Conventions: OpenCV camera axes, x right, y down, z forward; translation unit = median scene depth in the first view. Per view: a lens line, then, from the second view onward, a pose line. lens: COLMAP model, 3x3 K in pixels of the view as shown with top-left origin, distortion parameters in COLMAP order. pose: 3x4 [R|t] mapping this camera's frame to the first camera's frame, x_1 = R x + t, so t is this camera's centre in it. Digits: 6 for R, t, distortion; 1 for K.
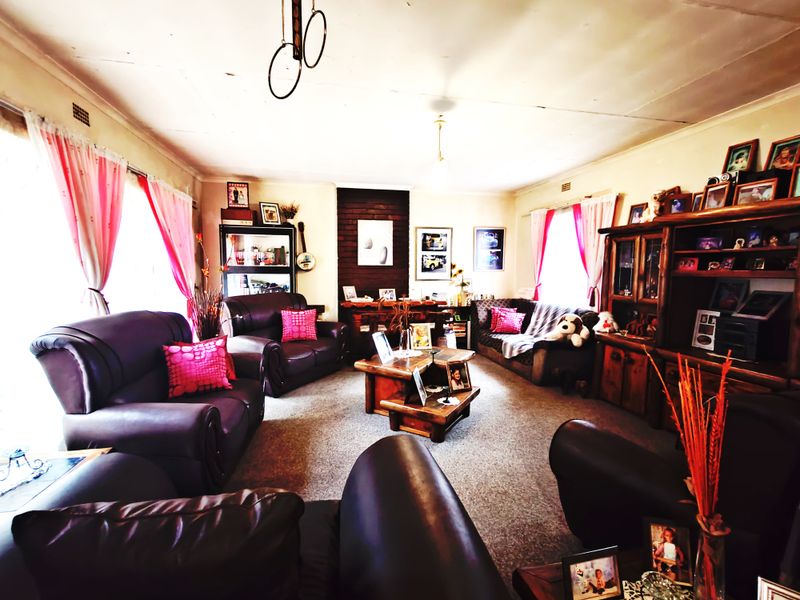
lens RADIAL K [[367.8, 0, 403.1], [0, 367.8, 300.3], [0, 0, 1]] dist [-0.007261, 0.003193]
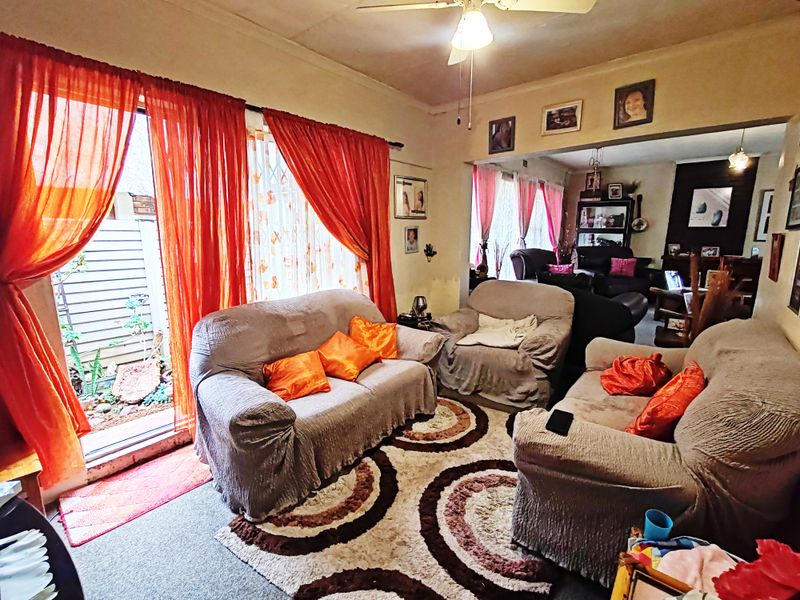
lens RADIAL K [[367.8, 0, 402.1], [0, 367.8, 295.6], [0, 0, 1]] dist [-0.007261, 0.003193]
pose [[0.620431, 0.134046, -0.772721, 0.281956], [-0.067808, 0.990764, 0.117426, 0.055930], [0.781324, -0.020458, 0.623790, -0.547976]]
